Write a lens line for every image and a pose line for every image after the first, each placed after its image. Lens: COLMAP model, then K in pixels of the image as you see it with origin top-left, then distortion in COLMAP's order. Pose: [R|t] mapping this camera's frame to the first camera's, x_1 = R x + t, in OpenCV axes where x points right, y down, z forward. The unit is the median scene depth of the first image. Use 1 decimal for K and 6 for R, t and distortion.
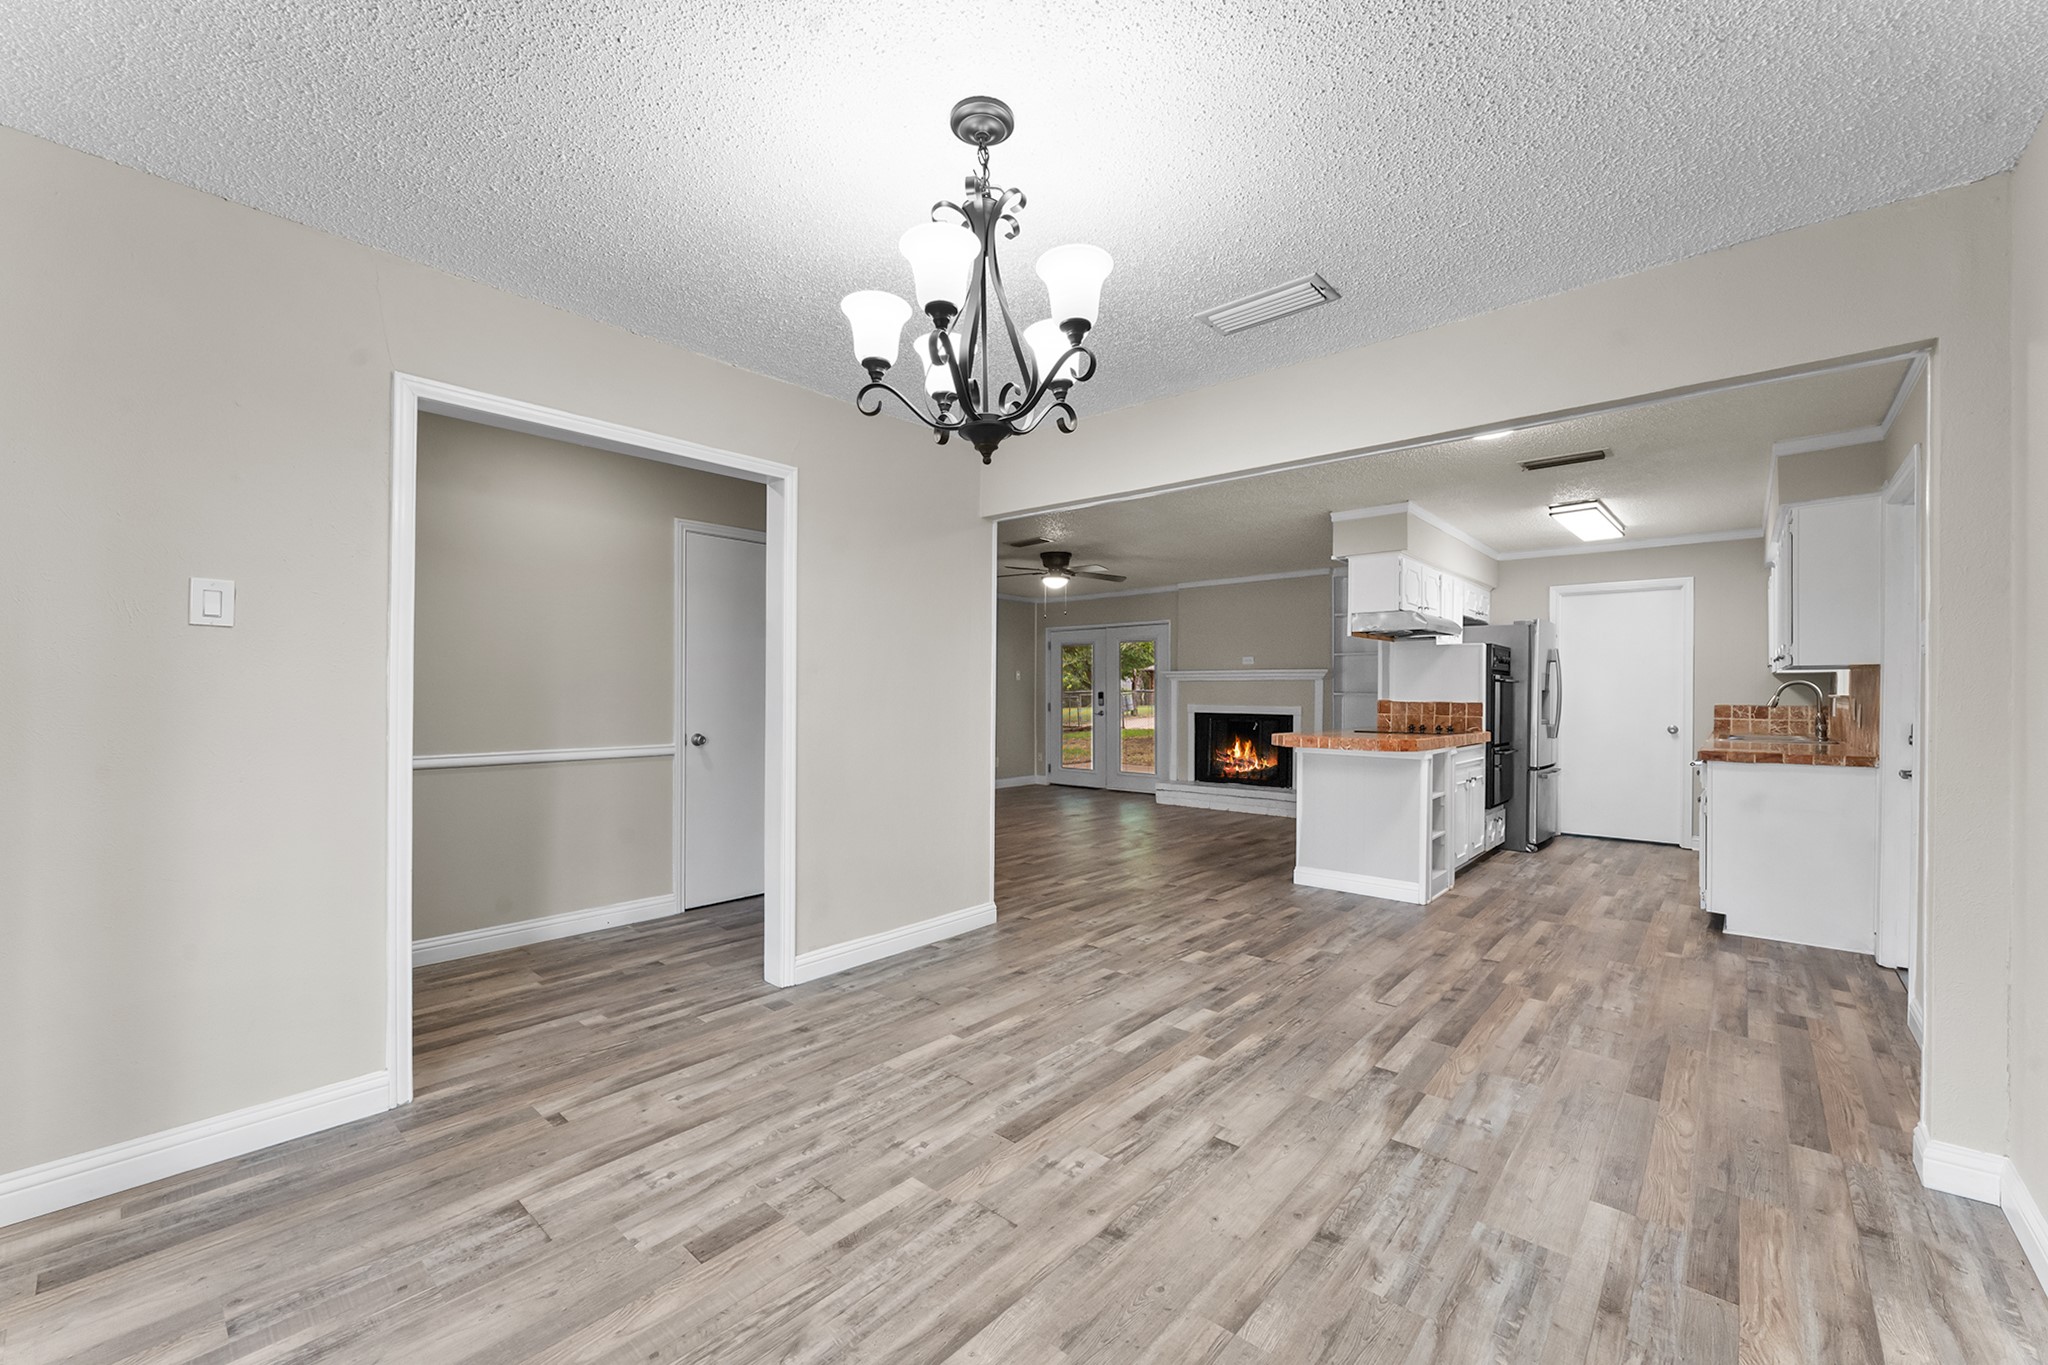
lens RADIAL K [[818.0, 0, 1013.7], [0, 818.0, 661.7], [0, 0, 1]] dist [-0.000709, -0.001151]
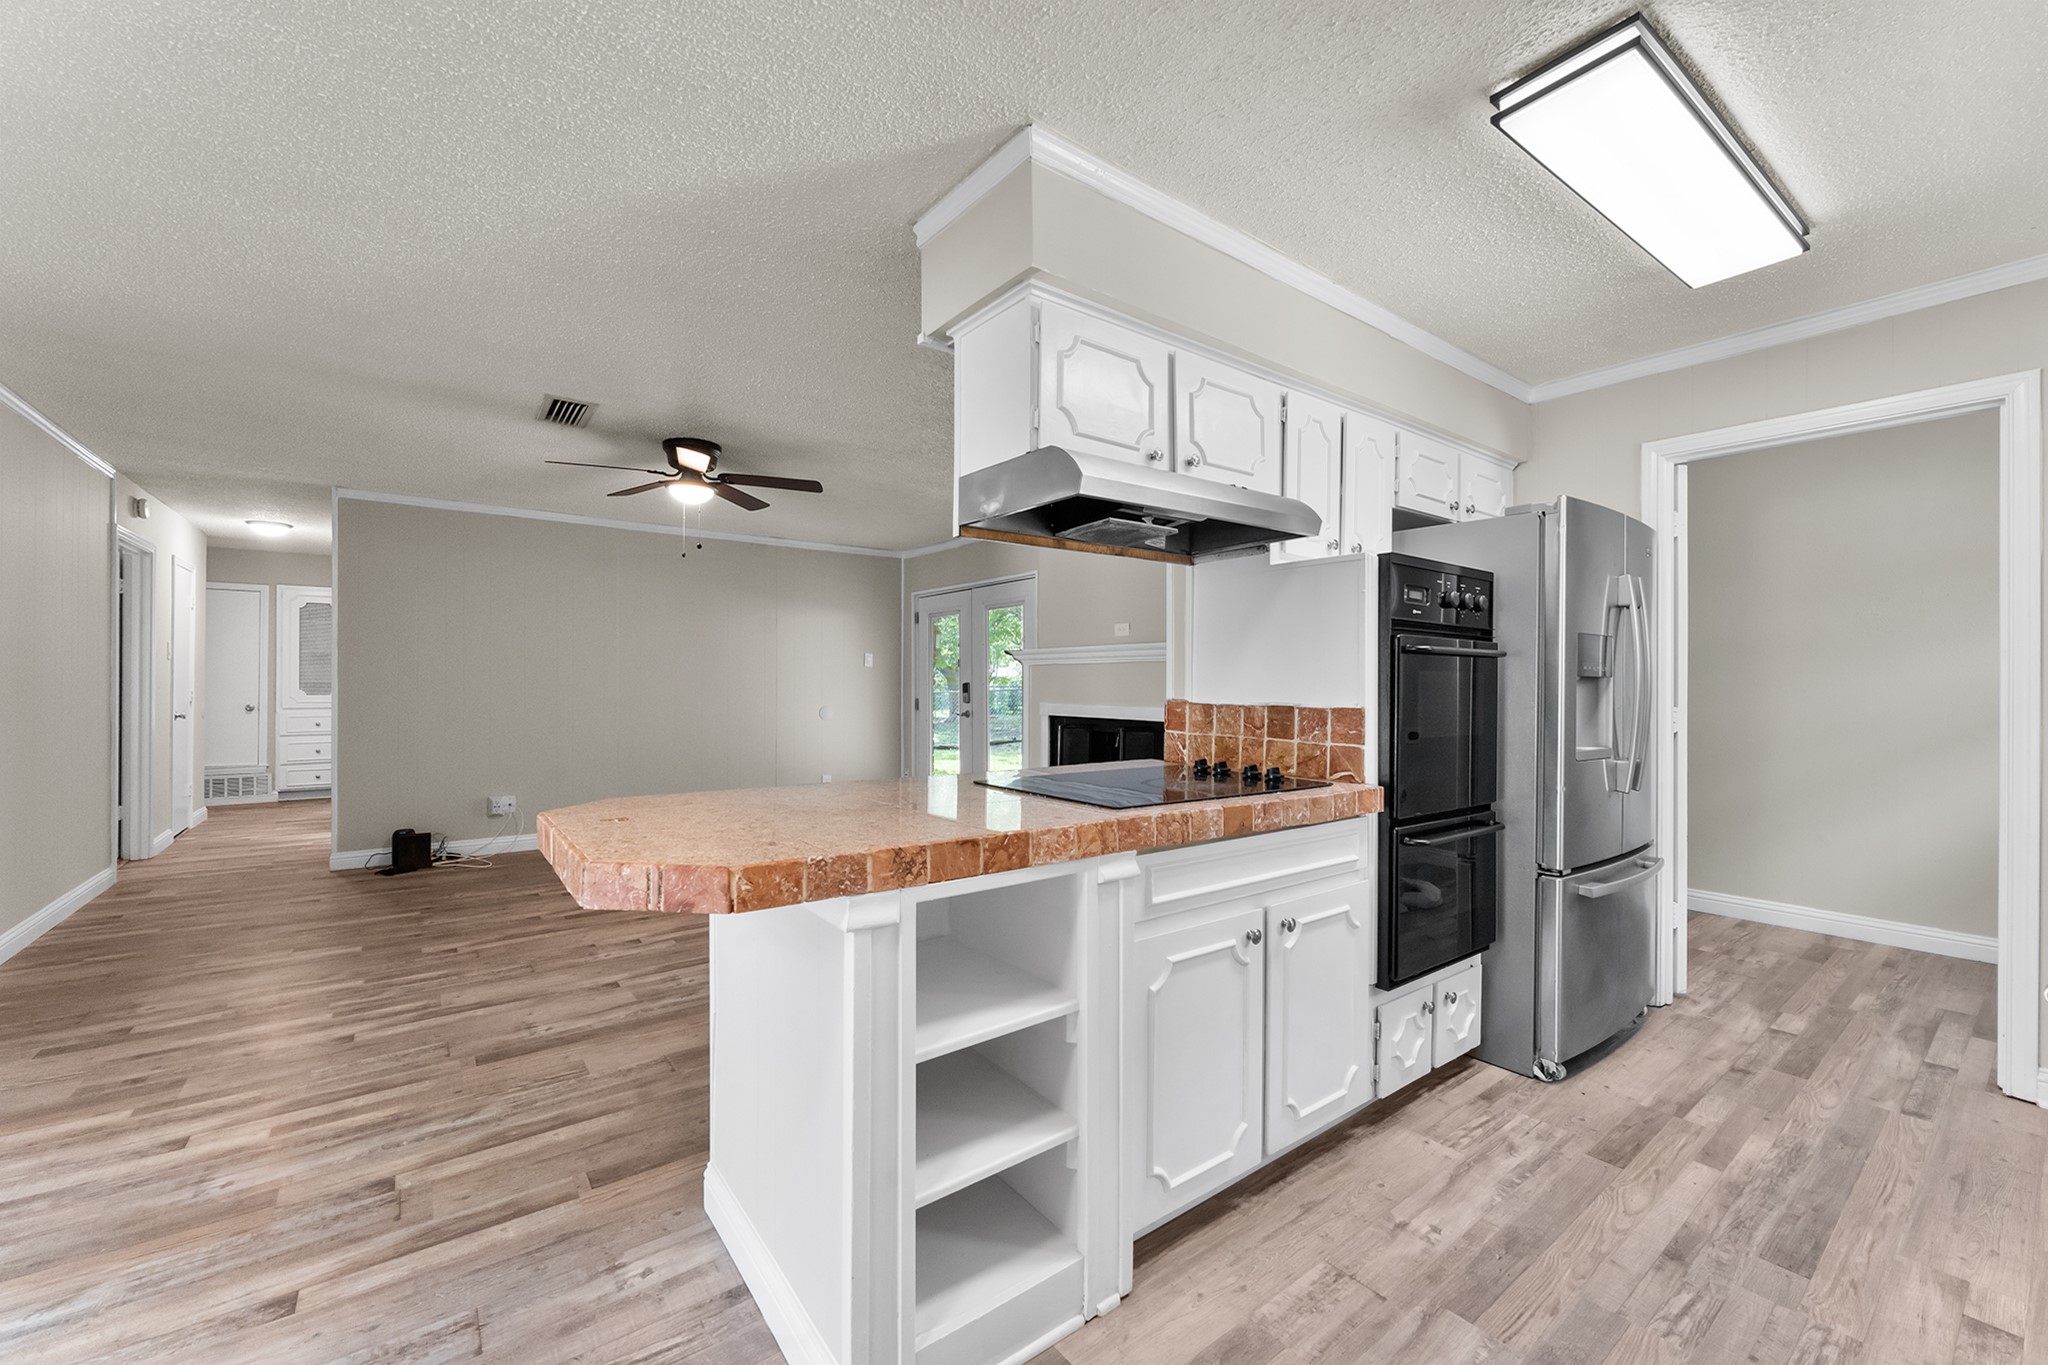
lens RADIAL K [[818.0, 0, 1026.9], [0, 818.0, 687.7], [0, 0, 1]] dist [-0.000709, -0.001151]
pose [[0.982065, -0.003221, -0.188515, 0.115483], [0.011315, 0.999059, 0.041876, 0.005445], [0.188203, -0.043258, 0.981177, 0.140833]]
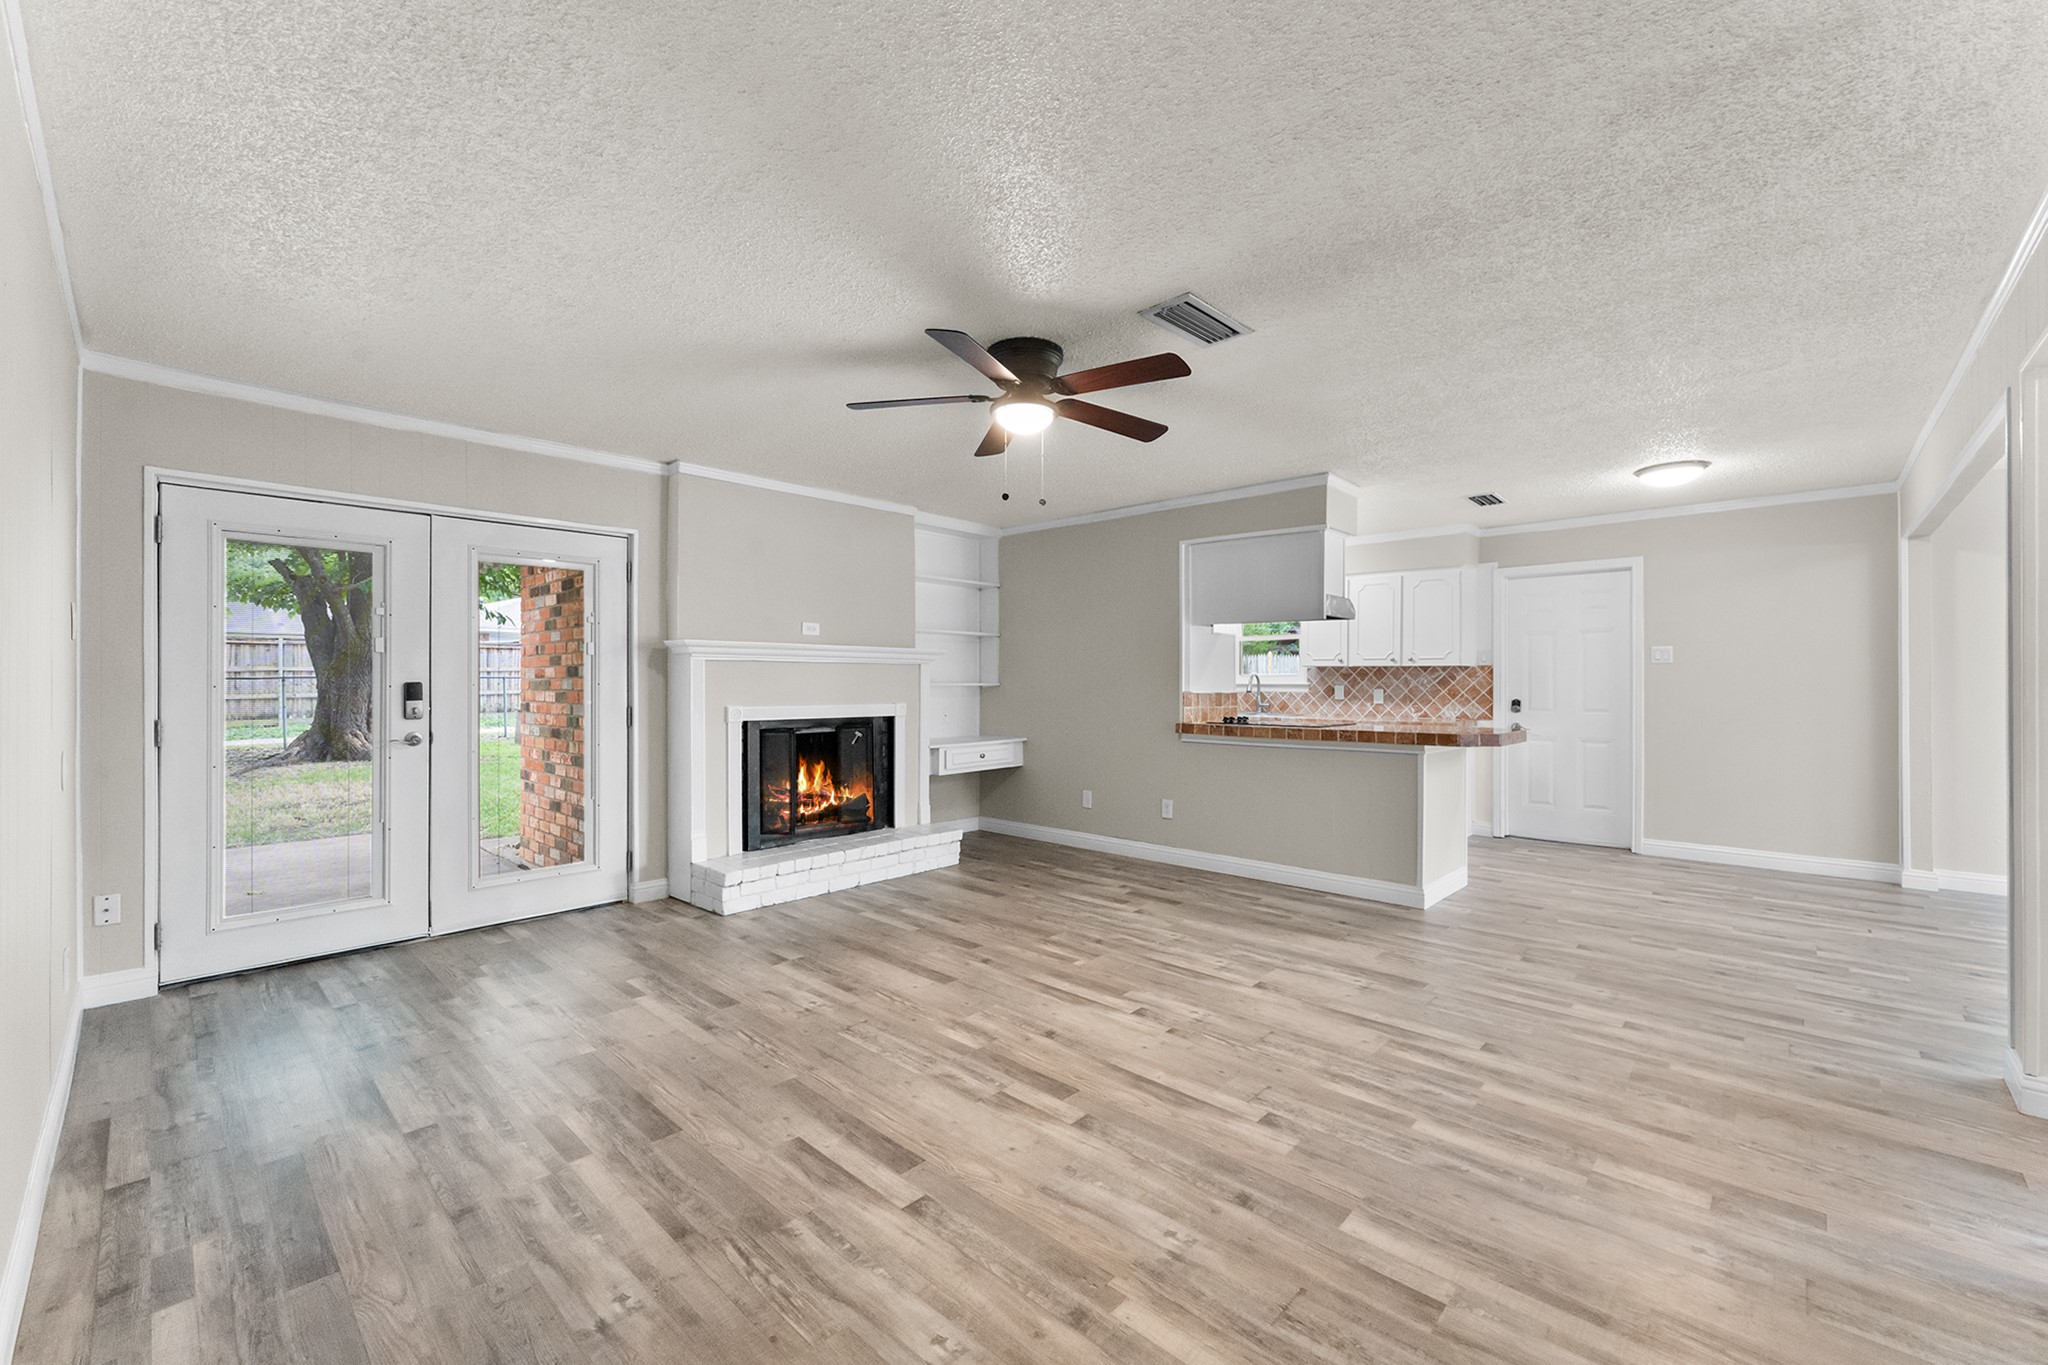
lens RADIAL K [[818.0, 0, 1030.5], [0, 818.0, 679.5], [0, 0, 1]] dist [-0.000709, -0.001151]
pose [[0.019522, -0.000583, 0.999809, -0.106440], [-0.038754, 0.999248, 0.001339, 0.010037], [-0.999058, -0.038773, 0.019484, 0.291115]]
